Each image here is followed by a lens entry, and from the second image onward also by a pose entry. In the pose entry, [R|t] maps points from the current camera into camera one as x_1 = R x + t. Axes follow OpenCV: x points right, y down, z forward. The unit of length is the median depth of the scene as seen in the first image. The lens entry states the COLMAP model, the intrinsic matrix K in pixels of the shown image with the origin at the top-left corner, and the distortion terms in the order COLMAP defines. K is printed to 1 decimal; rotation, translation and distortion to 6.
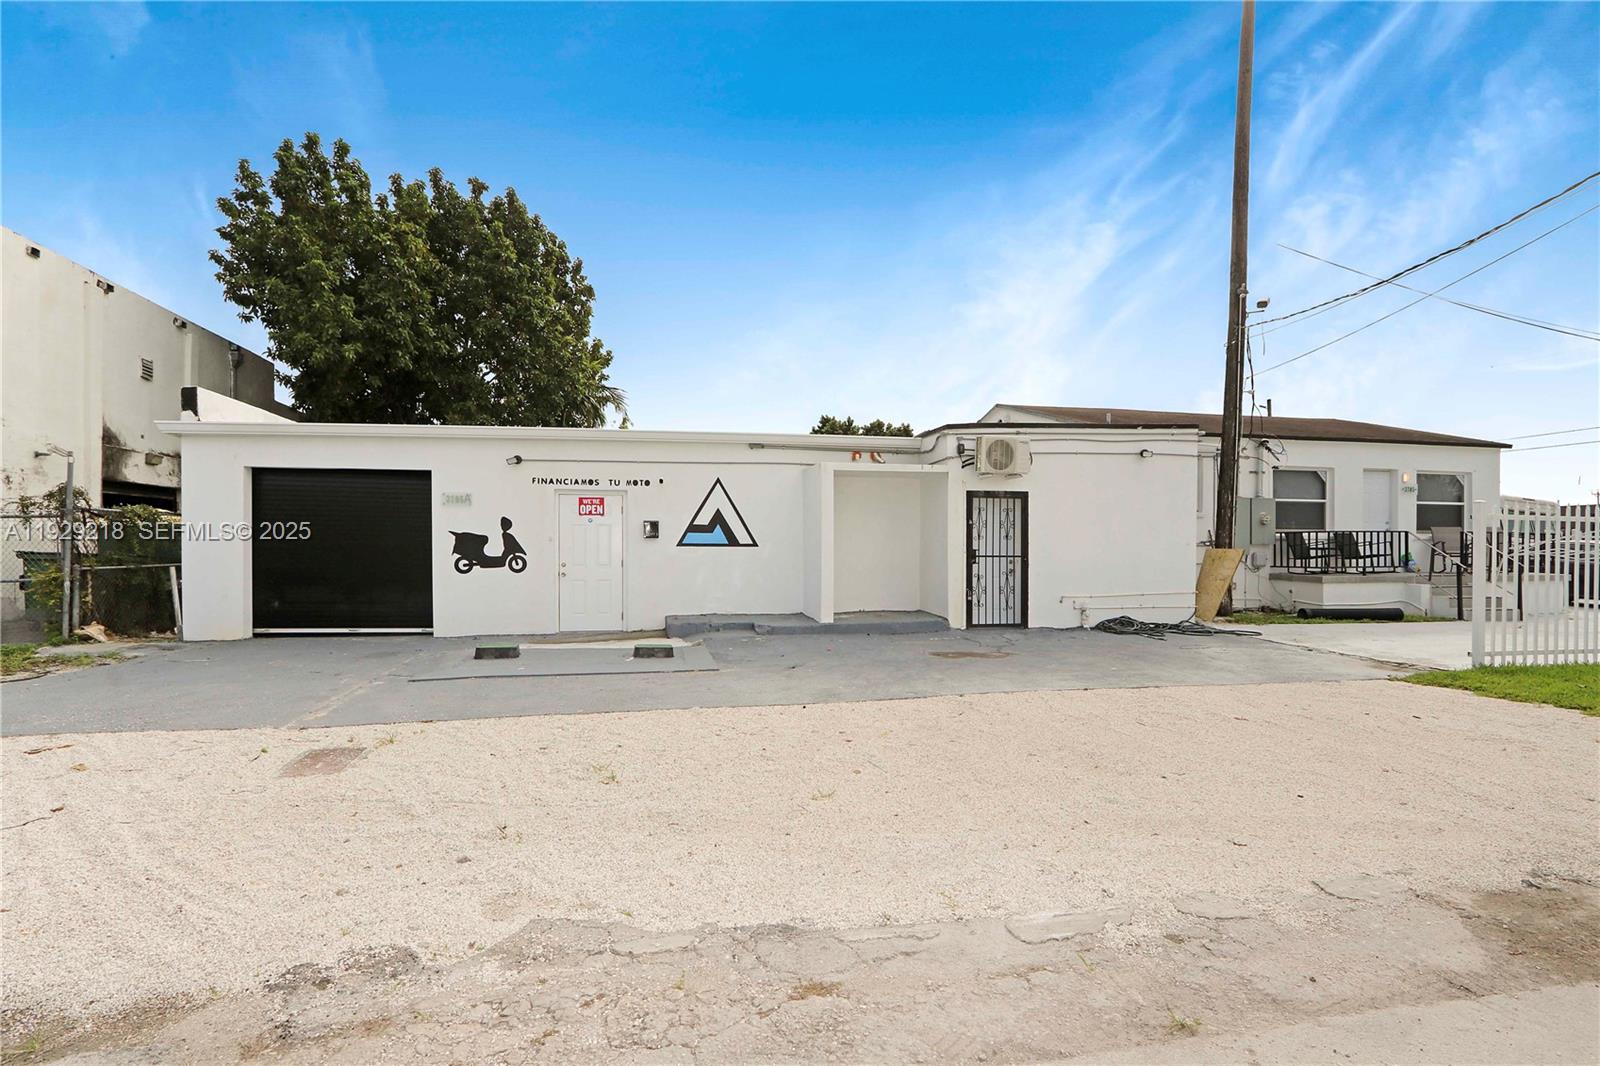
lens RADIAL K [[743.1, 0, 780.7], [0, 743.1, 594.8], [0, 0, 1]] dist [-0.015165, 0.001367]
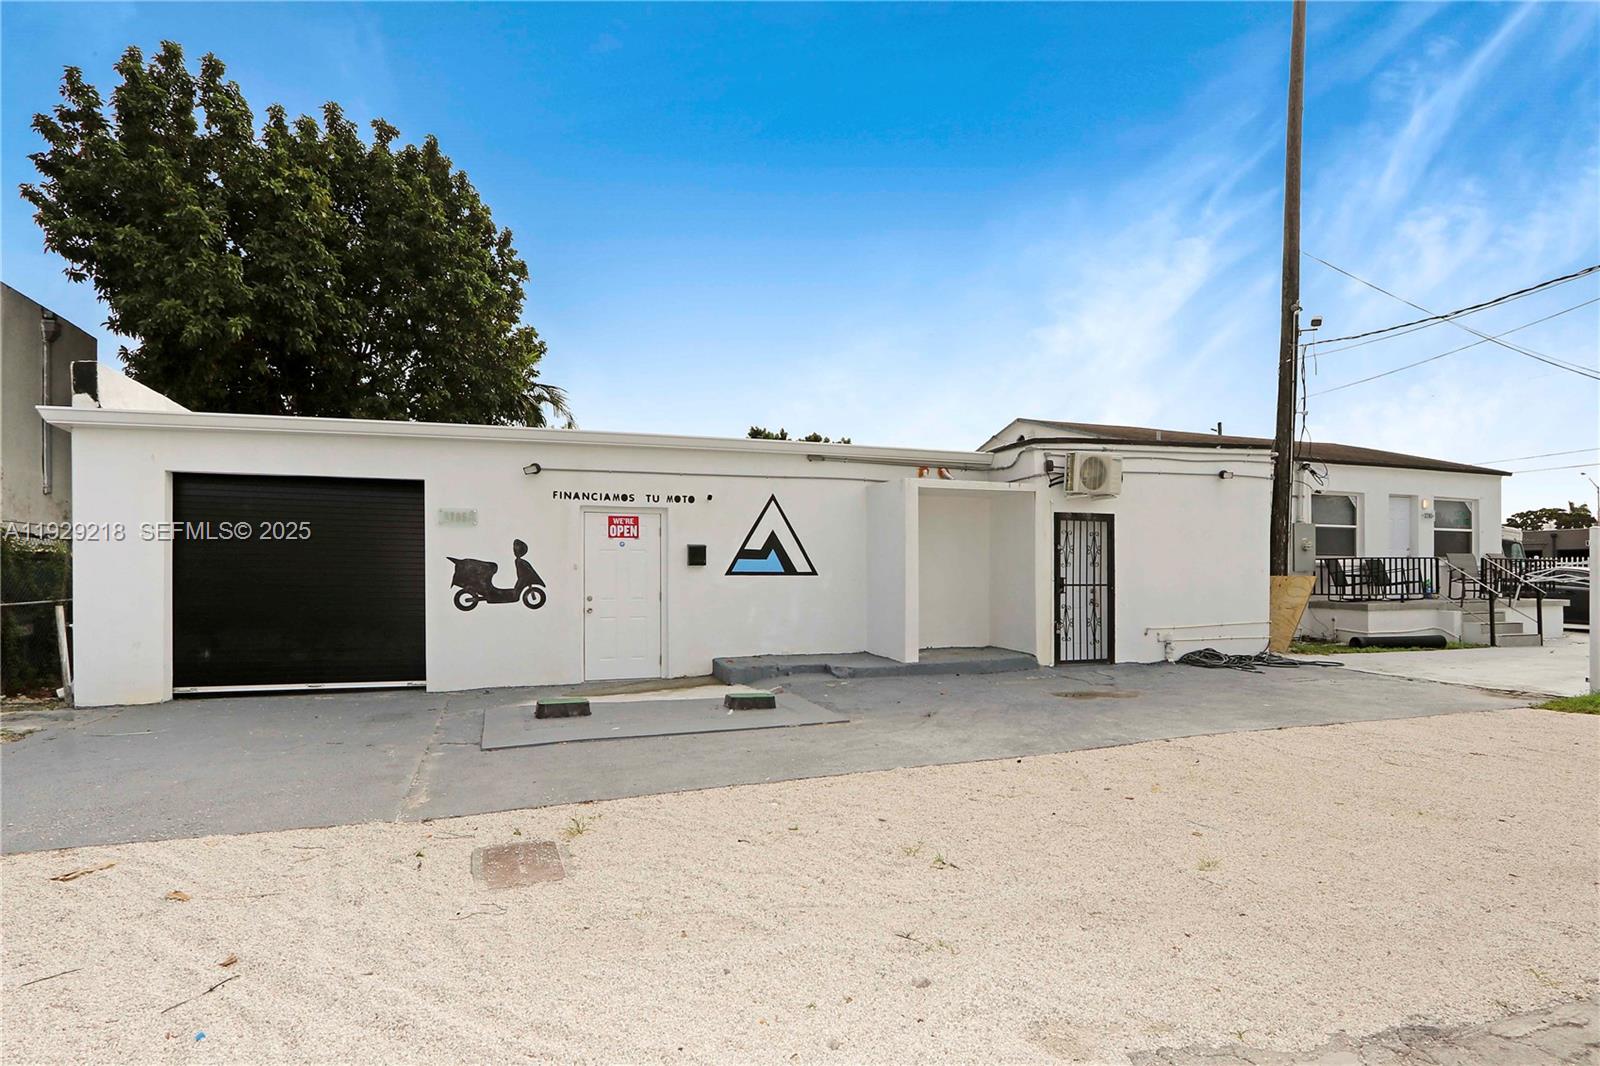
lens RADIAL K [[840.0, 0, 814.0], [0, 840.0, 623.0], [0, 0, 1]] dist [-0.015946, 0.001608]
pose [[0.984019, -0.013806, 0.177526, -0.214395], [0.015463, 0.999849, -0.007955, -0.002668], [-0.177389, 0.010573, 0.984084, 0.051459]]
